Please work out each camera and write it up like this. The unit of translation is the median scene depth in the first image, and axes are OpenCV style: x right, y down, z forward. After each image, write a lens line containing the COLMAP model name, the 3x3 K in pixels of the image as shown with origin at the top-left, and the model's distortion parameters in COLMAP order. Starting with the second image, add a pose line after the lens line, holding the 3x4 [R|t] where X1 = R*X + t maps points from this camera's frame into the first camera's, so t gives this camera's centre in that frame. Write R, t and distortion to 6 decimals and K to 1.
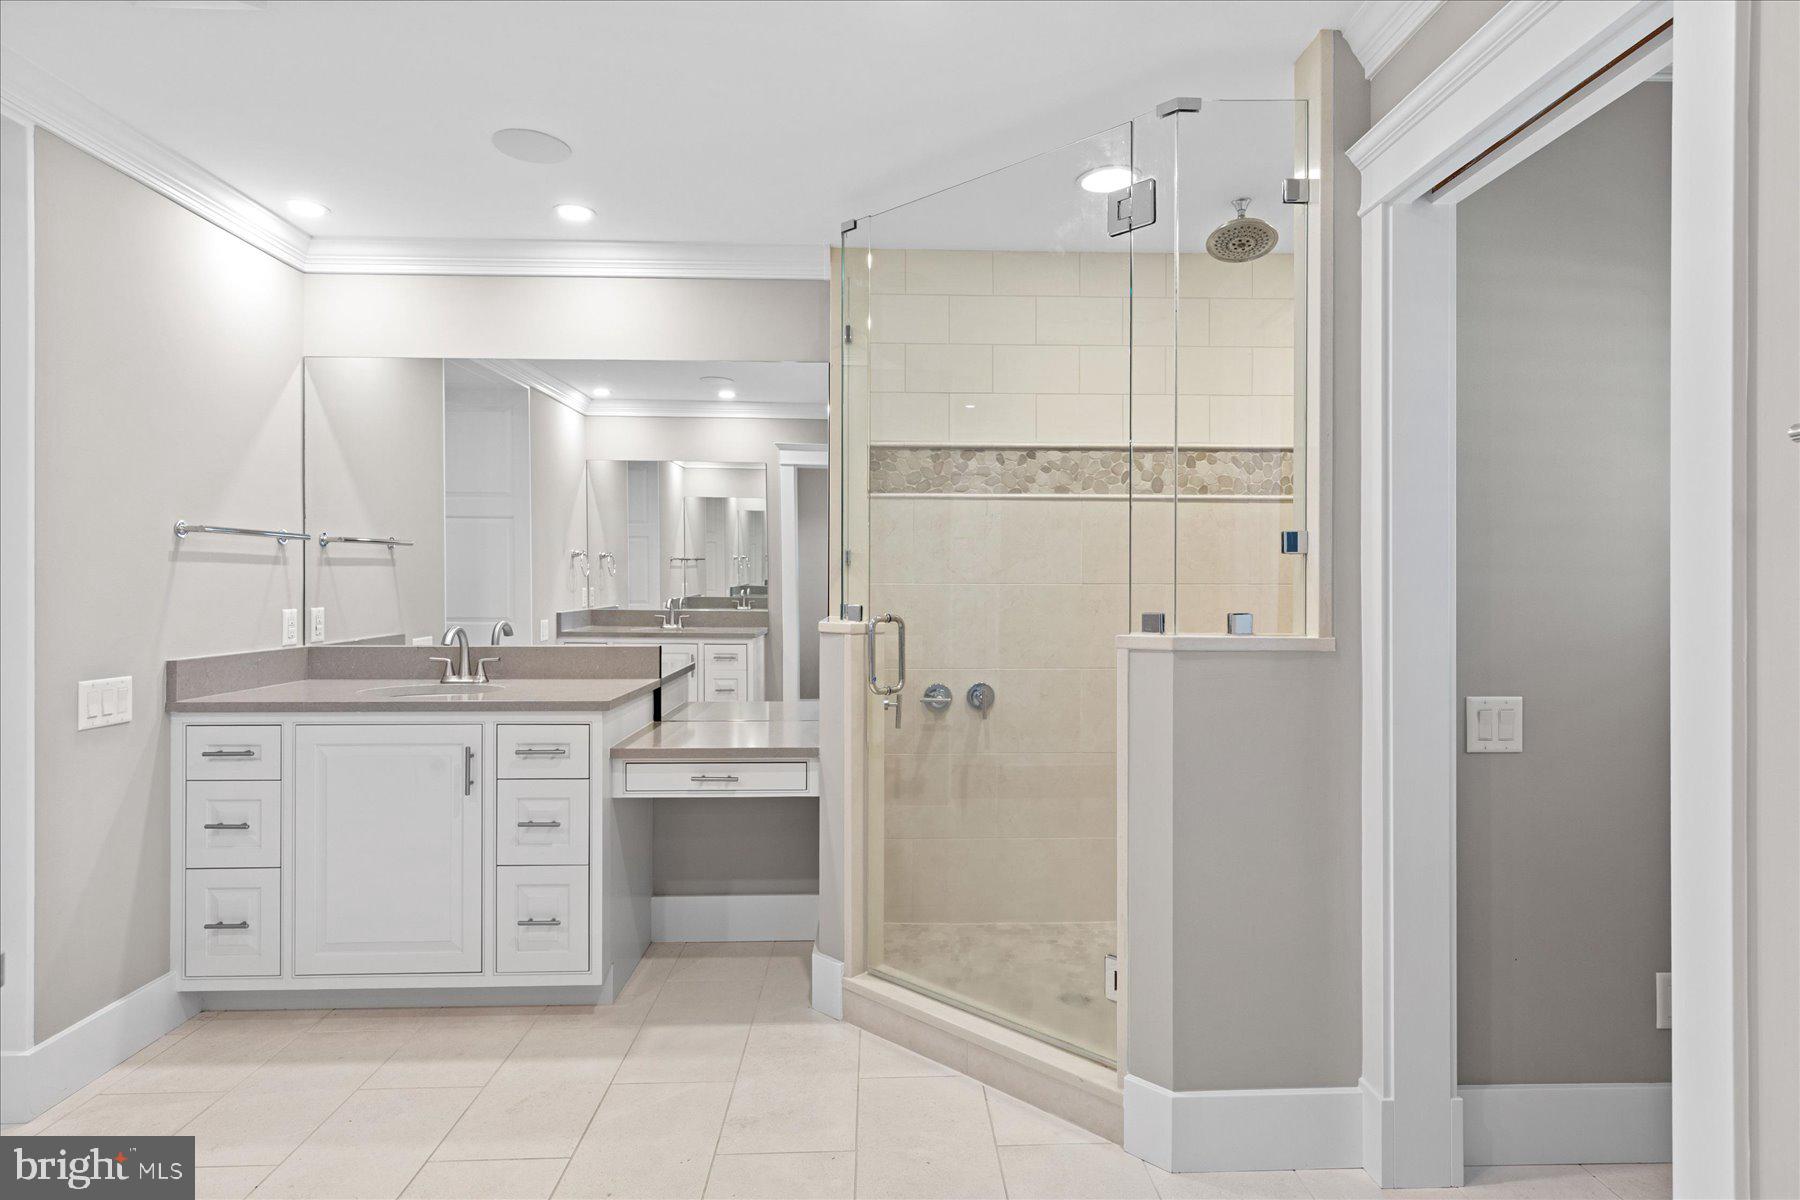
lens RADIAL K [[936.4, 0, 902.7], [0, 936.4, 590.9], [0, 0, 1]] dist [0.003705, -0.000898]
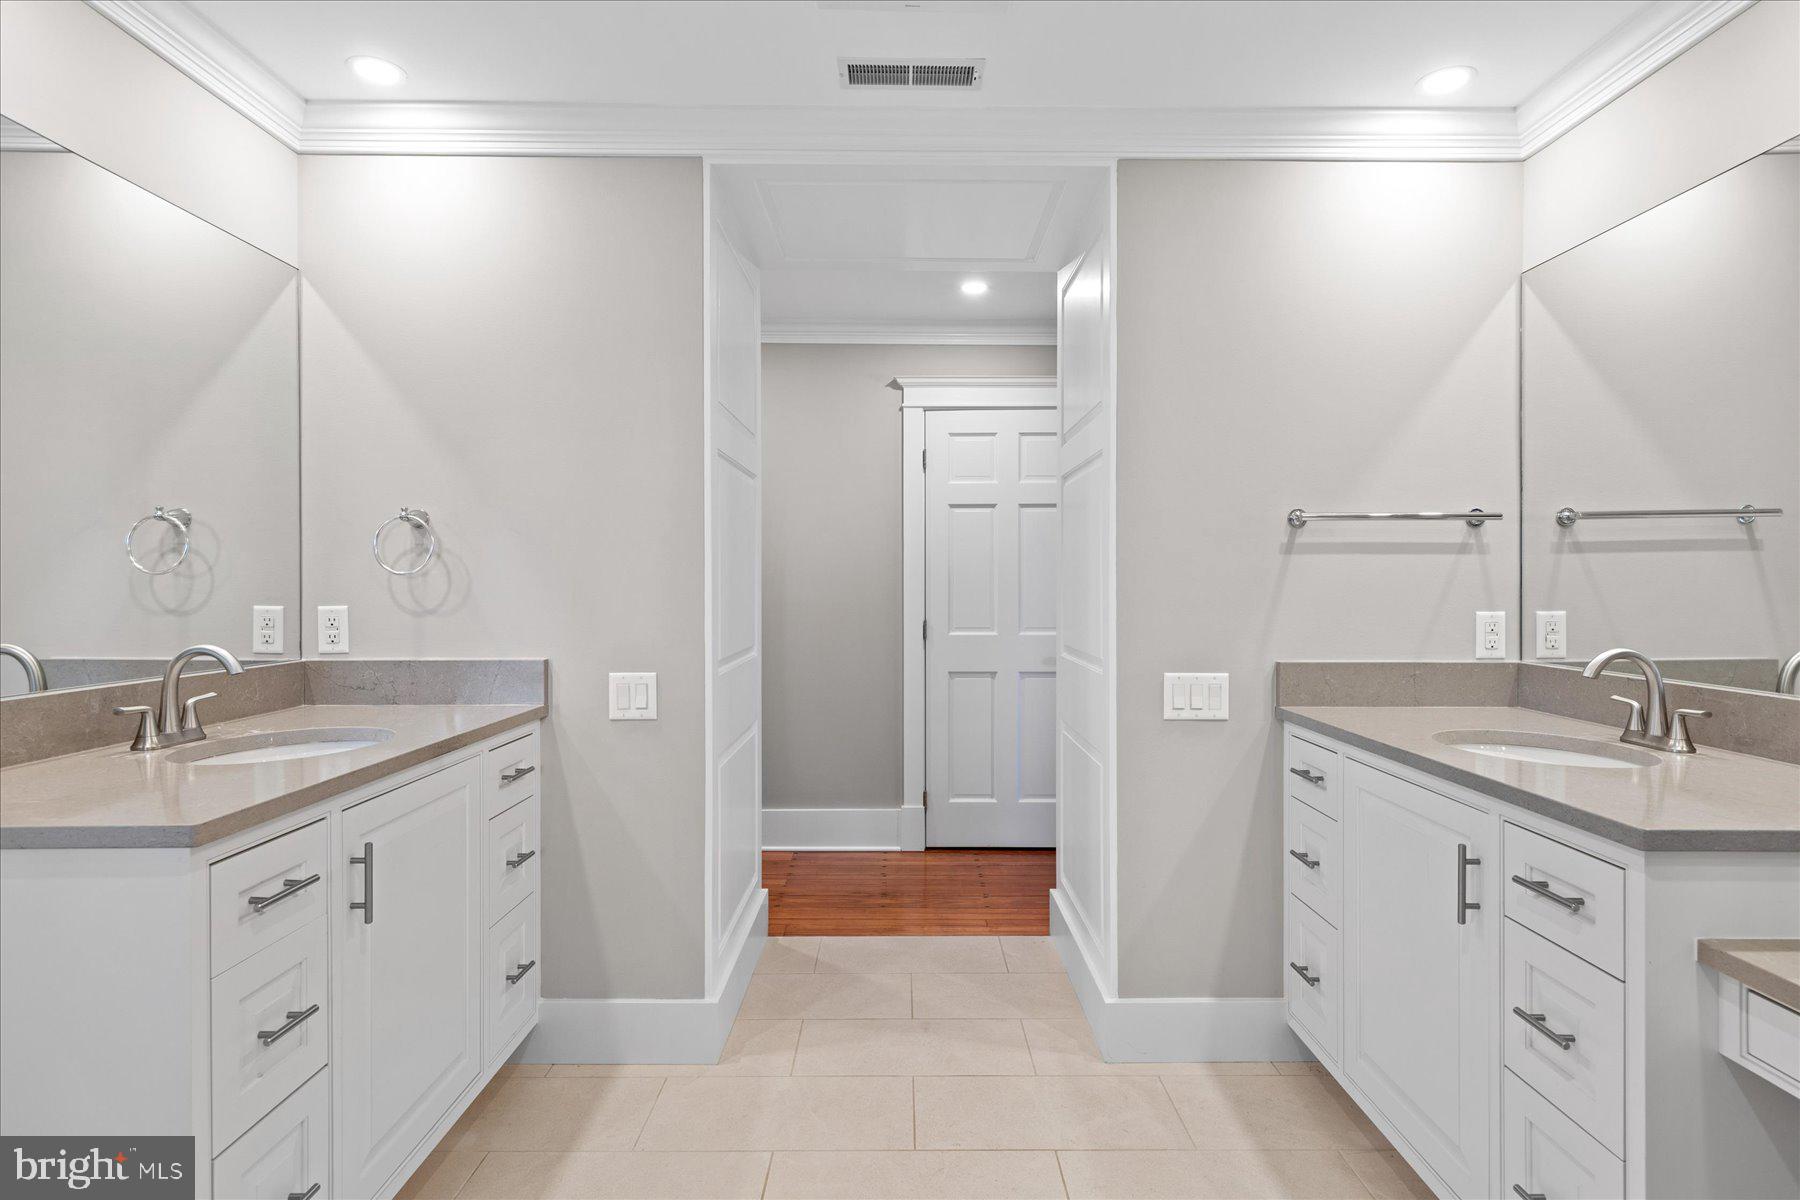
lens RADIAL K [[936.4, 0, 902.5], [0, 936.4, 593.6], [0, 0, 1]] dist [0.003705, -0.000898]
pose [[-0.023629, 0.009963, -0.999671, 0.133098], [-0.006294, 0.999929, 0.010114, 0.000042], [0.999701, 0.006531, -0.023564, 0.579174]]
